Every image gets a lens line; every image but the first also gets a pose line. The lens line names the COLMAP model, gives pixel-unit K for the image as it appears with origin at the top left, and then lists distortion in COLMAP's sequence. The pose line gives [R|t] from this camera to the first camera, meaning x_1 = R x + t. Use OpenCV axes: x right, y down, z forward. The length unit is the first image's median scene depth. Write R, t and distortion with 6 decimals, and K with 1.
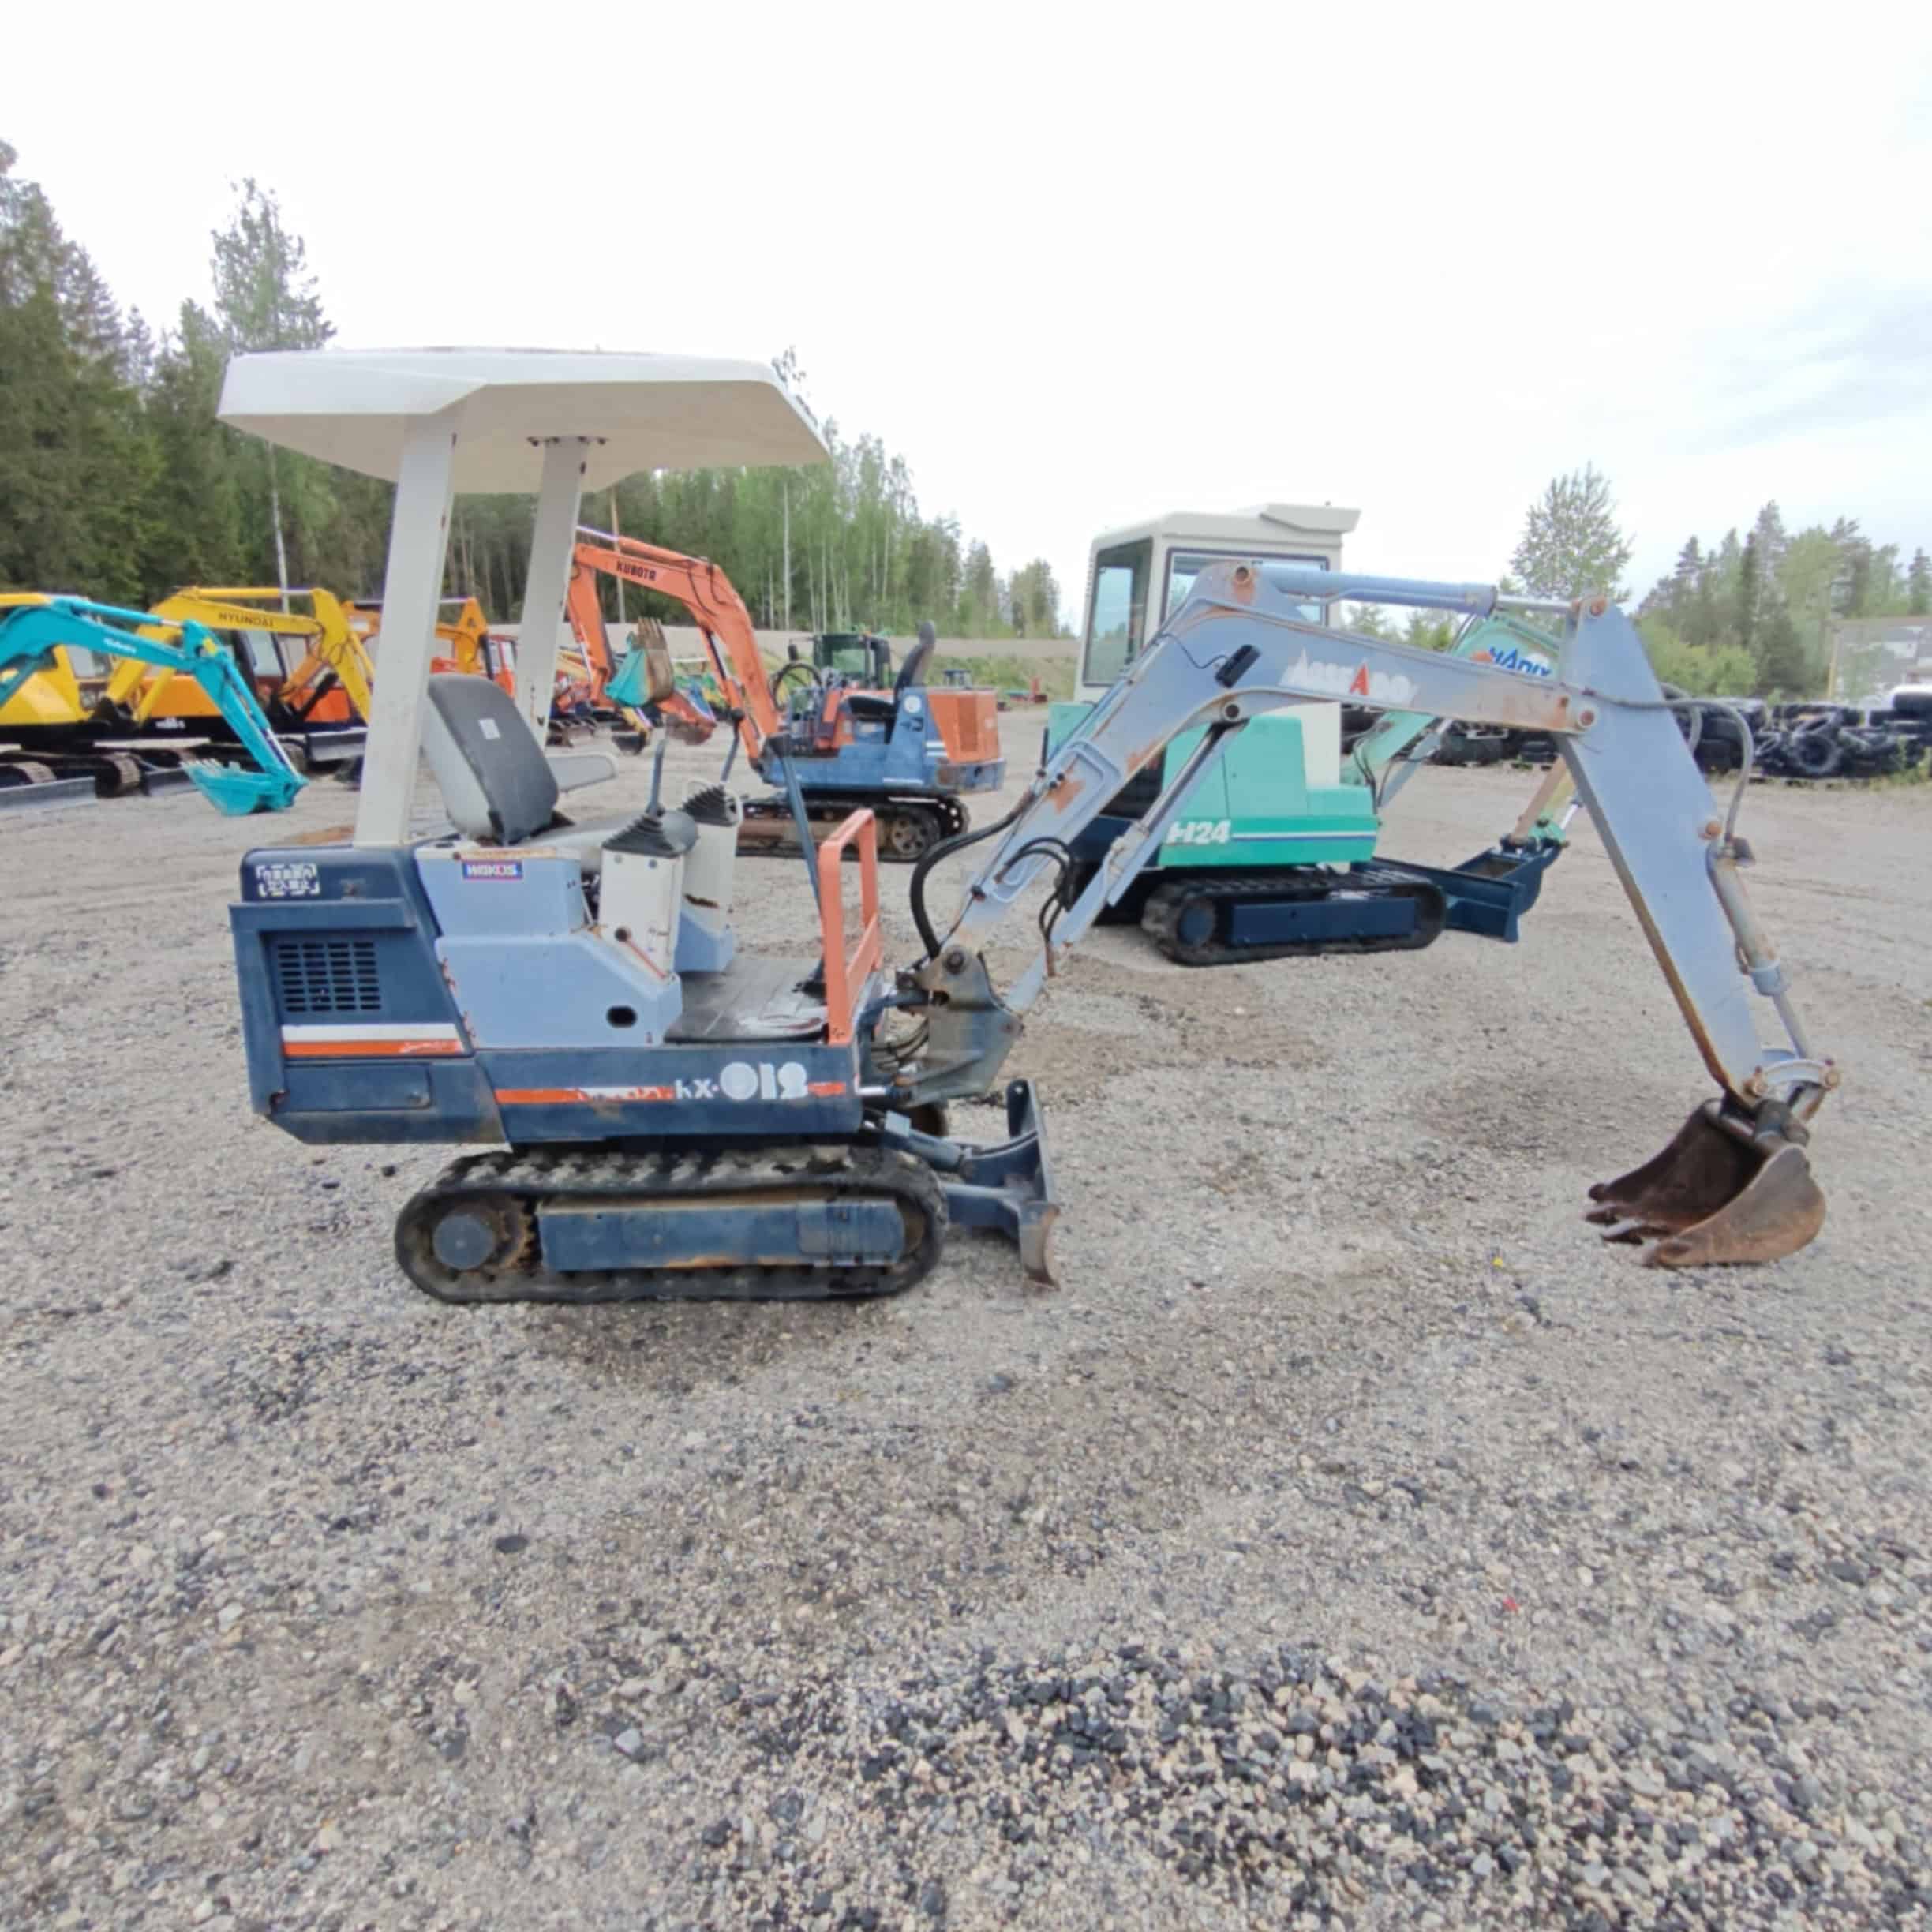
lens RADIAL K [[1221.9, 0, 981.2], [0, 1221.9, 965.8], [0, 0, 1]] dist [0.002840, 0.001880]
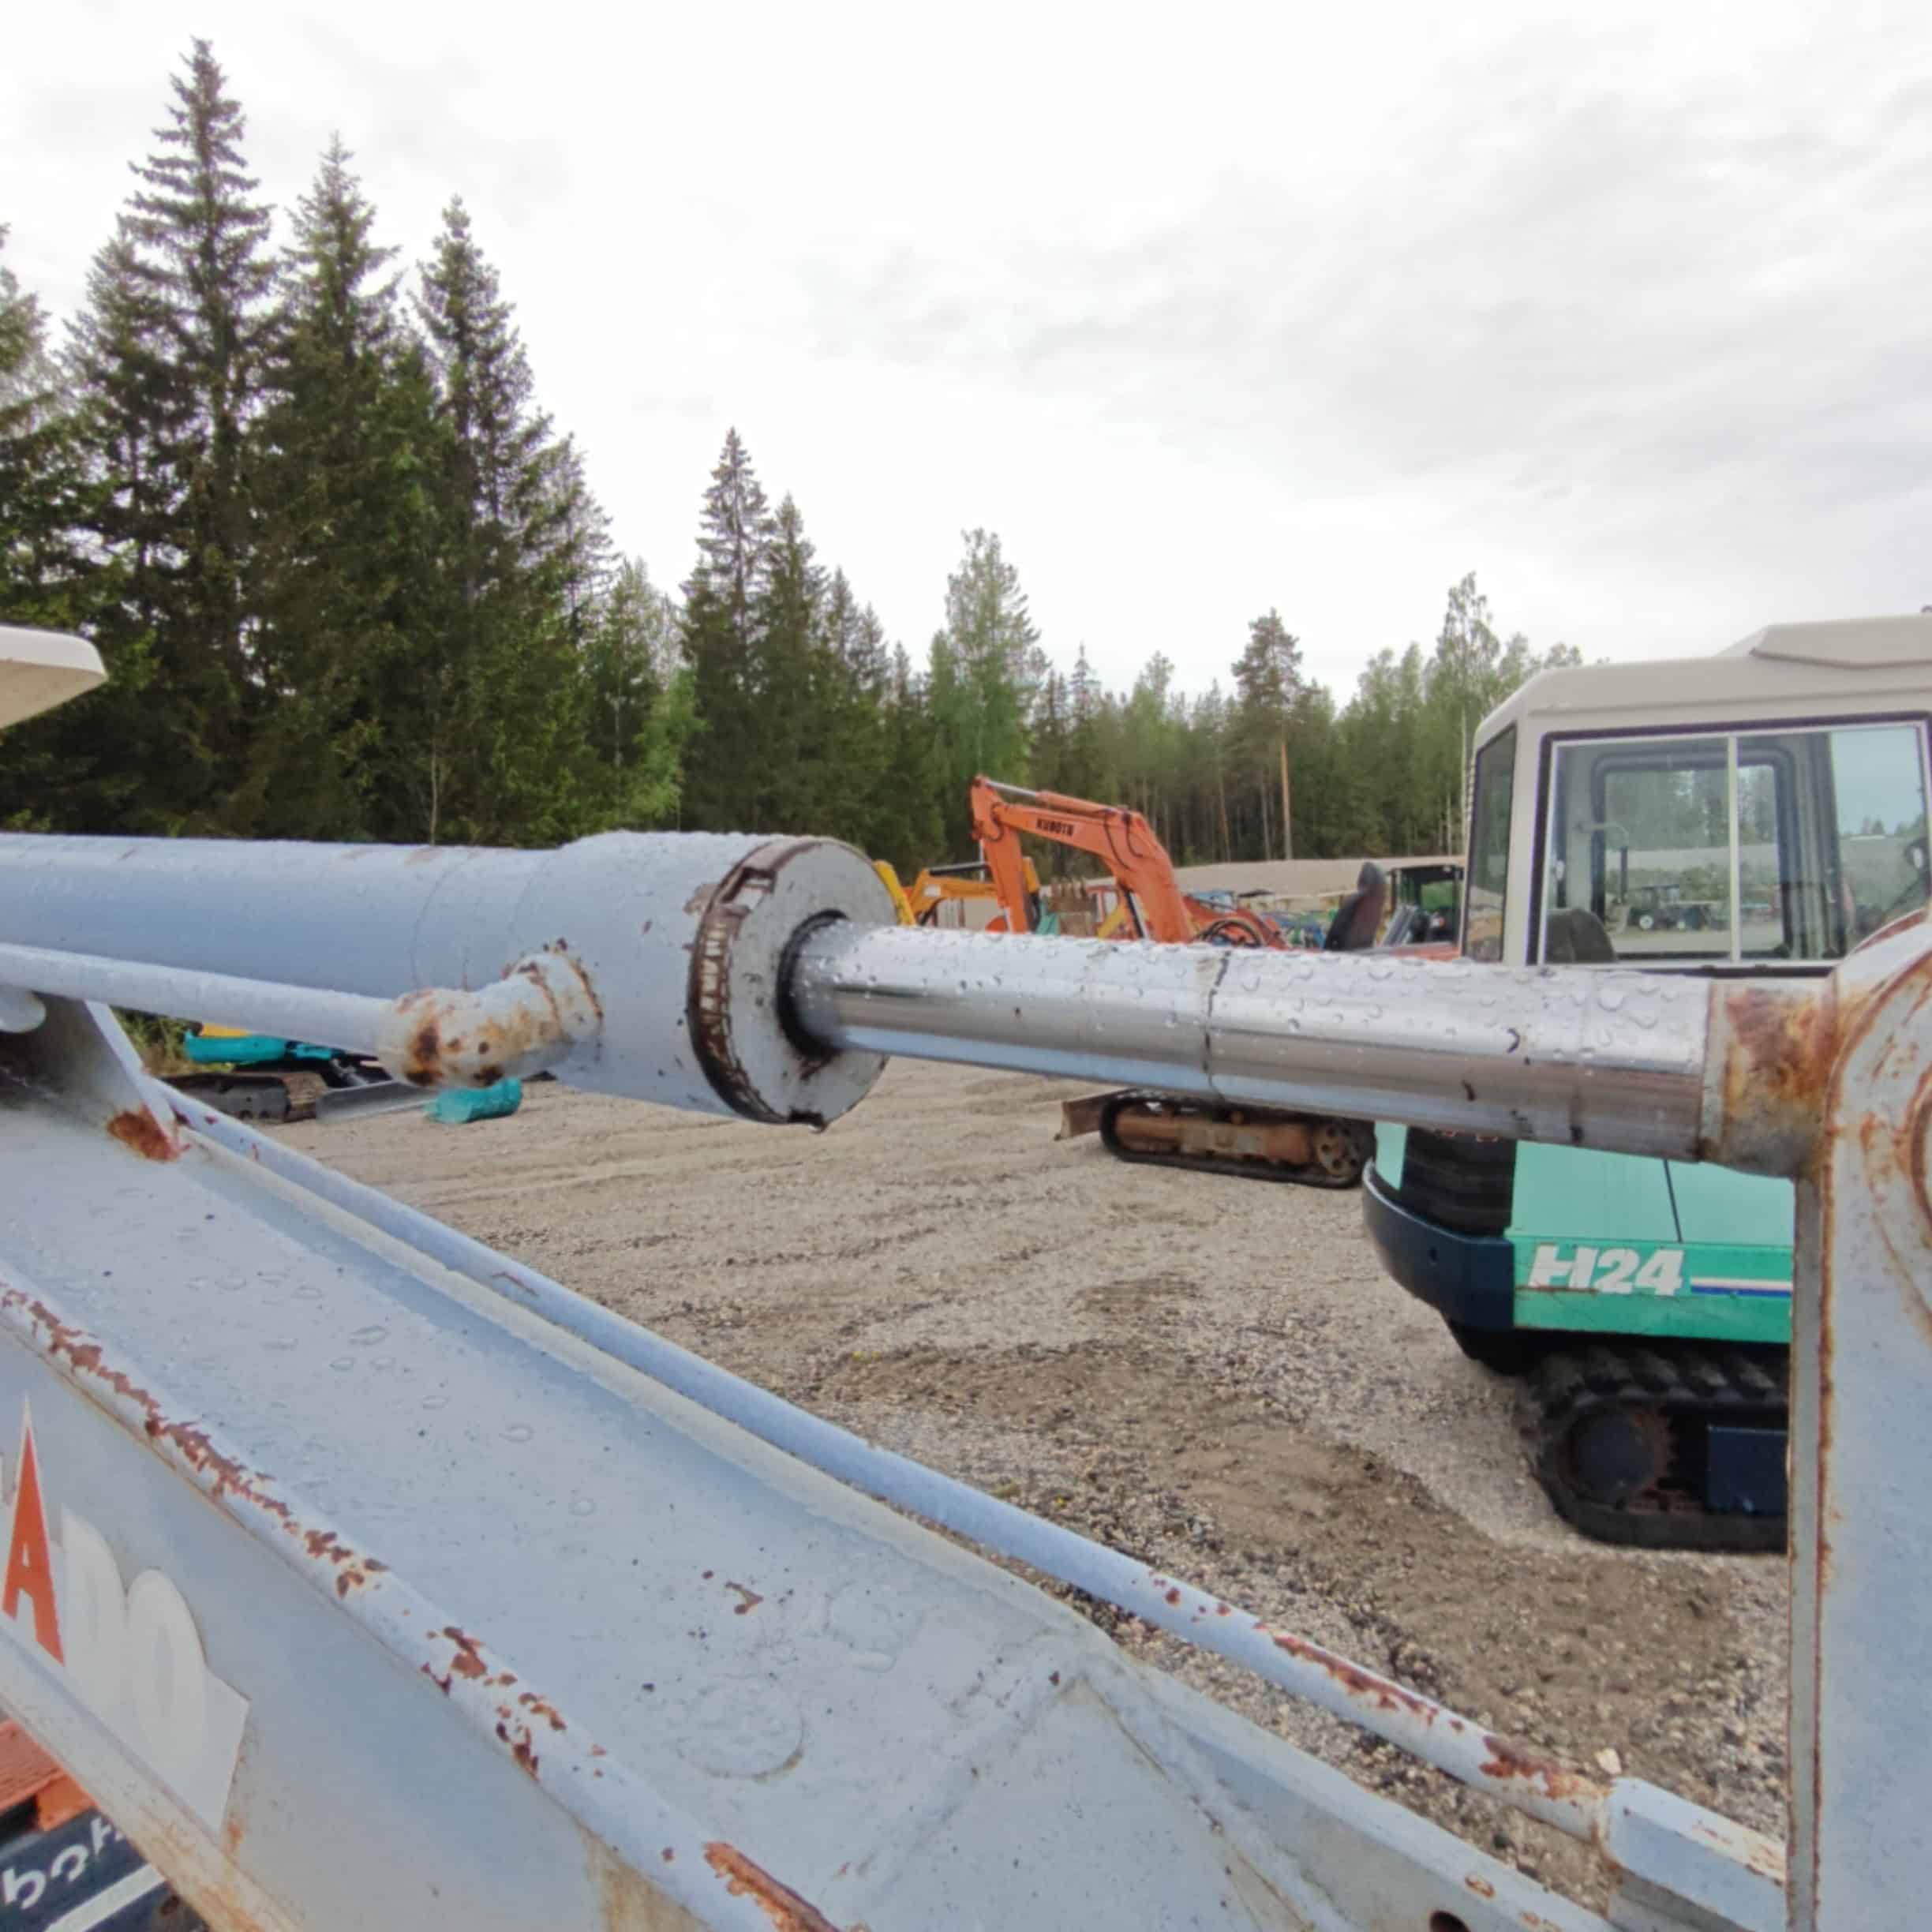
lens RADIAL K [[1213.5, 0, 977.1], [0, 1213.5, 975.5], [0, 0, 1]] dist [0.003867, 0.001338]
pose [[0.850643, -0.017976, -0.525436, 0.500539], [-0.073458, 0.985548, -0.152640, -0.298735], [0.520587, 0.168440, 0.837029, 0.963188]]
